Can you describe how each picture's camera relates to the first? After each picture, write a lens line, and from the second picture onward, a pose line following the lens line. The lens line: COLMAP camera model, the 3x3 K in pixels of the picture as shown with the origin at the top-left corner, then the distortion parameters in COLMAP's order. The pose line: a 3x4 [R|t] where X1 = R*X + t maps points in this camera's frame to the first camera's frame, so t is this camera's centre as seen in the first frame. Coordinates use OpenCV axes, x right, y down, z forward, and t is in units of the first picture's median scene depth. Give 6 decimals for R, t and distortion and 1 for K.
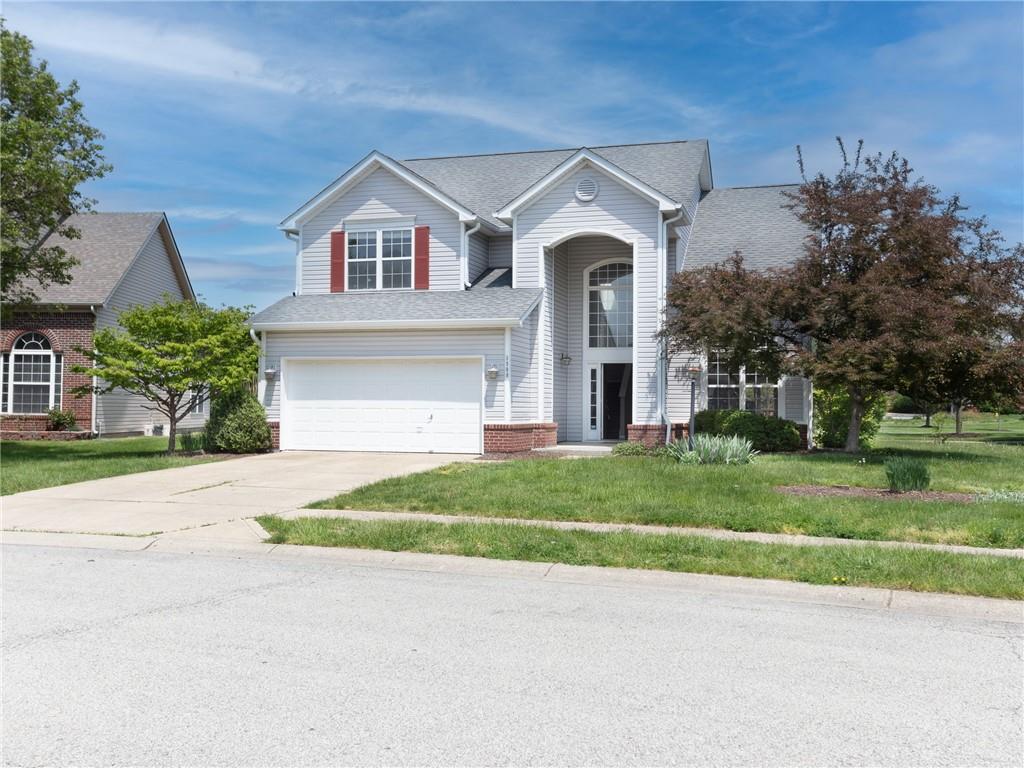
lens RADIAL K [[1127.9, 0, 512.0], [0, 1127.9, 388.5], [0, 0, 1]] dist [0.025277, 0.000000]
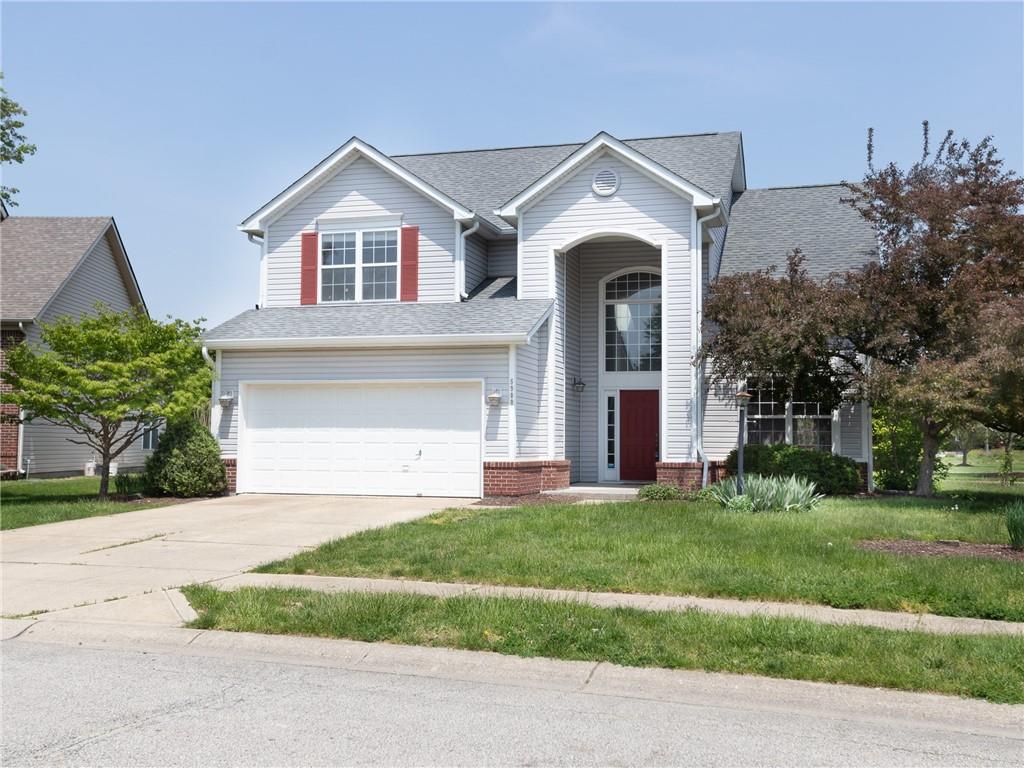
lens RADIAL K [[1190.1, 0, 521.1], [0, 1190.1, 372.9], [0, 0, 1]] dist [0.022547, 0.000000]
pose [[0.999902, 0.001567, 0.013903, -0.009284], [-0.000962, 0.999057, -0.043397, 0.004394], [-0.013958, 0.043379, 0.998961, 0.122019]]
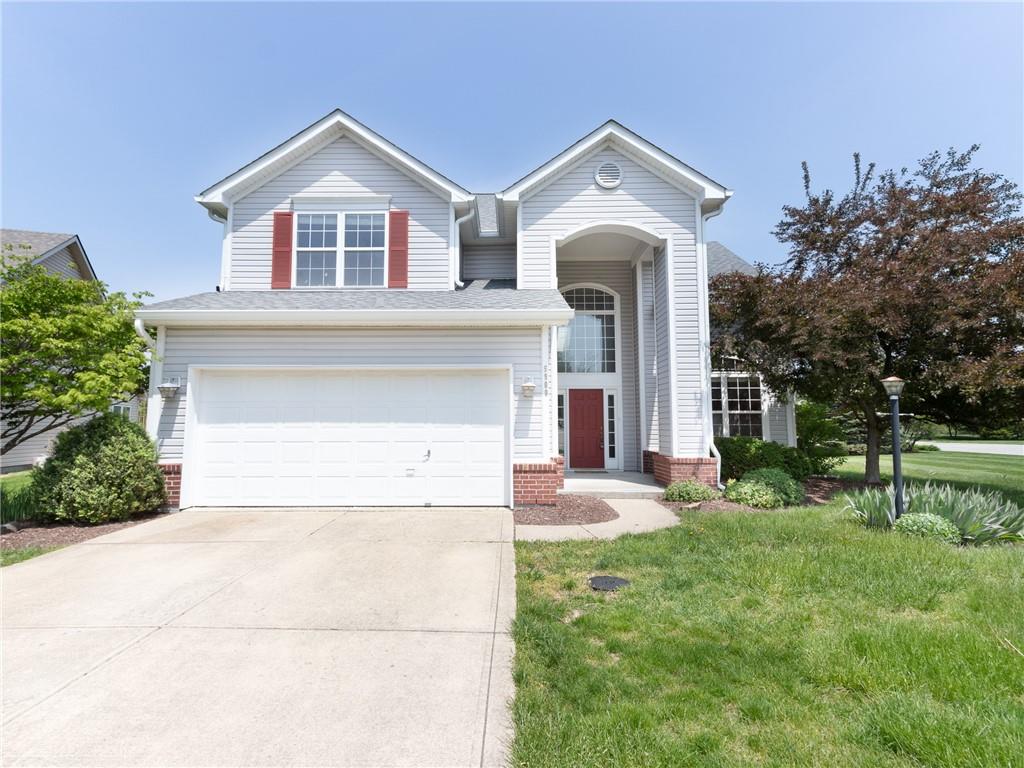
lens RADIAL K [[533.4, 0, 510.2], [0, 533.4, 383.6], [0, 0, 1]] dist [0.021312, 0.001498]
pose [[0.960490, 0.017278, 0.277776, -0.113305], [0.001492, 0.997737, -0.067217, 0.004607], [-0.278309, 0.064976, 0.958291, 0.658928]]
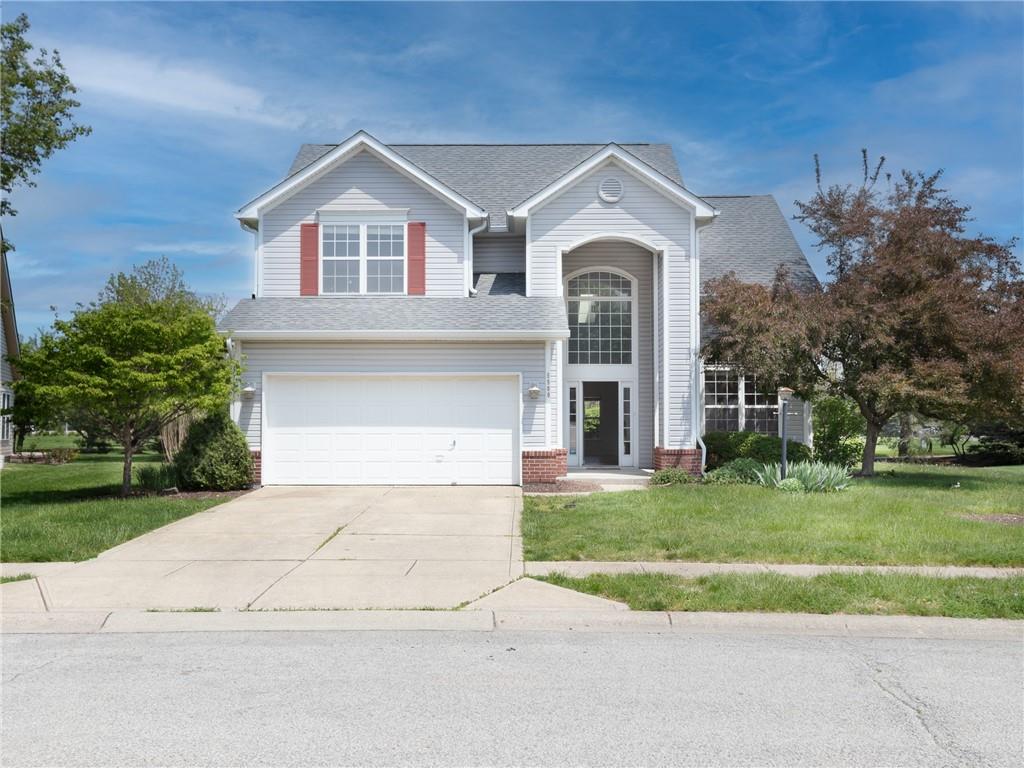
lens RADIAL K [[1190.1, 0, 539.7], [0, 1190.1, 375.8], [0, 0, 1]] dist [0.022547, 0.000000]
pose [[0.954792, 0.006710, 0.297197, -0.274824], [0.000467, 0.999710, -0.024072, -0.004213], [-0.297273, 0.023123, 0.954513, 0.111163]]
